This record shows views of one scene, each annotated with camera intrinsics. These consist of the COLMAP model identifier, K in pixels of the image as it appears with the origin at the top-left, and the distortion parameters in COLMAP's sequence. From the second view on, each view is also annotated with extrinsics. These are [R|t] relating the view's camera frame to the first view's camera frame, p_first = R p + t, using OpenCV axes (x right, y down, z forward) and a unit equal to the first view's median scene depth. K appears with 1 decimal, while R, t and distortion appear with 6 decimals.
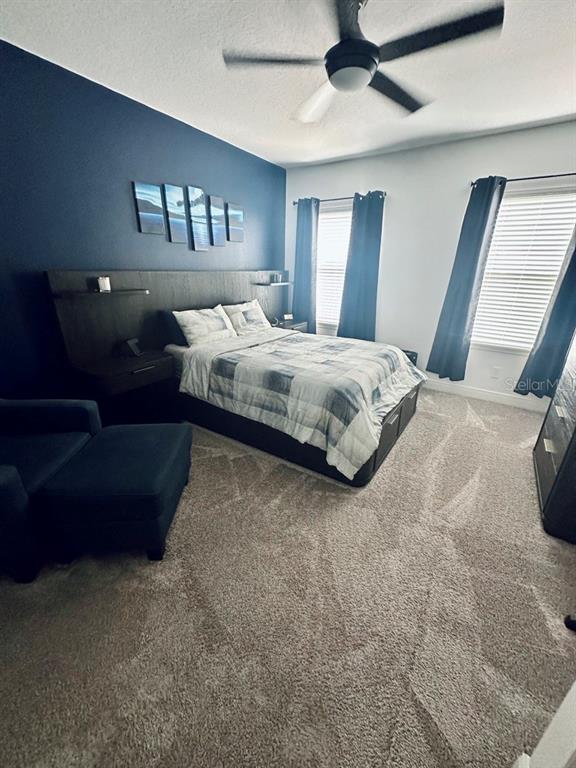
lens RADIAL K [[303.1, 0, 293.2], [0, 303.1, 383.7], [0, 0, 1]] dist [-0.002328, 0.000443]
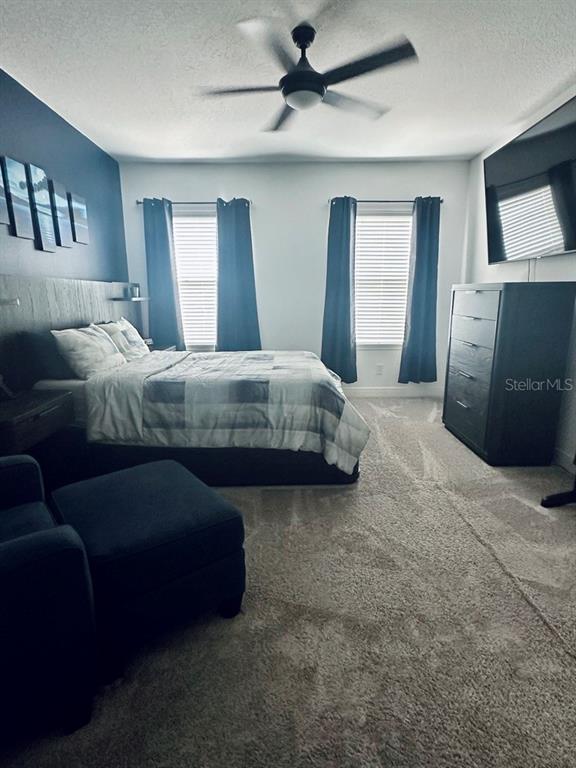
lens RADIAL K [[398.9, 0, 289.7], [0, 398.9, 387.4], [0, 0, 1]] dist [-0.003746, -0.000947]
pose [[0.829994, -0.149486, 0.537368, -0.445013], [0.223270, 0.971907, -0.074486, 0.073677], [-0.511137, 0.181801, 0.840052, -0.010361]]
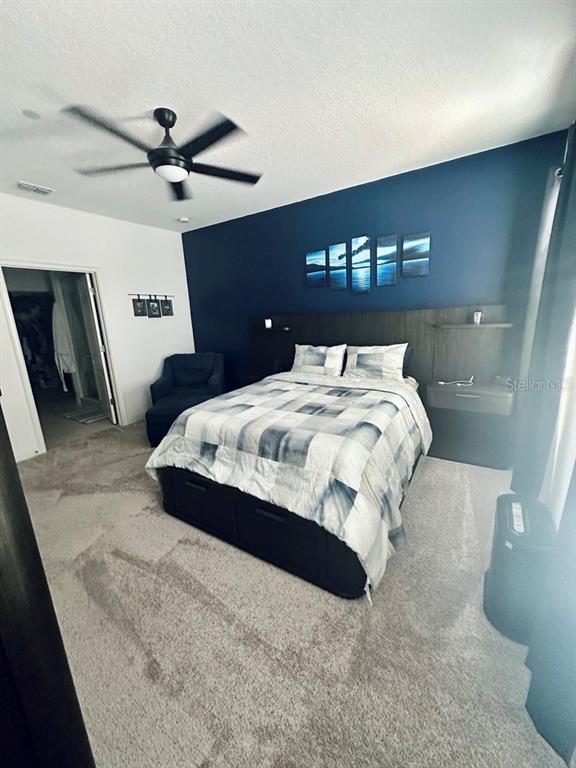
lens RADIAL K [[303.1, 0, 291.5], [0, 303.1, 384.2], [0, 0, 1]] dist [-0.002328, 0.000443]
pose [[0.019612, 0.198829, -0.979838, 0.888223], [-0.323249, 0.928653, 0.181972, -0.305364], [0.946111, 0.313163, 0.082484, 0.915539]]
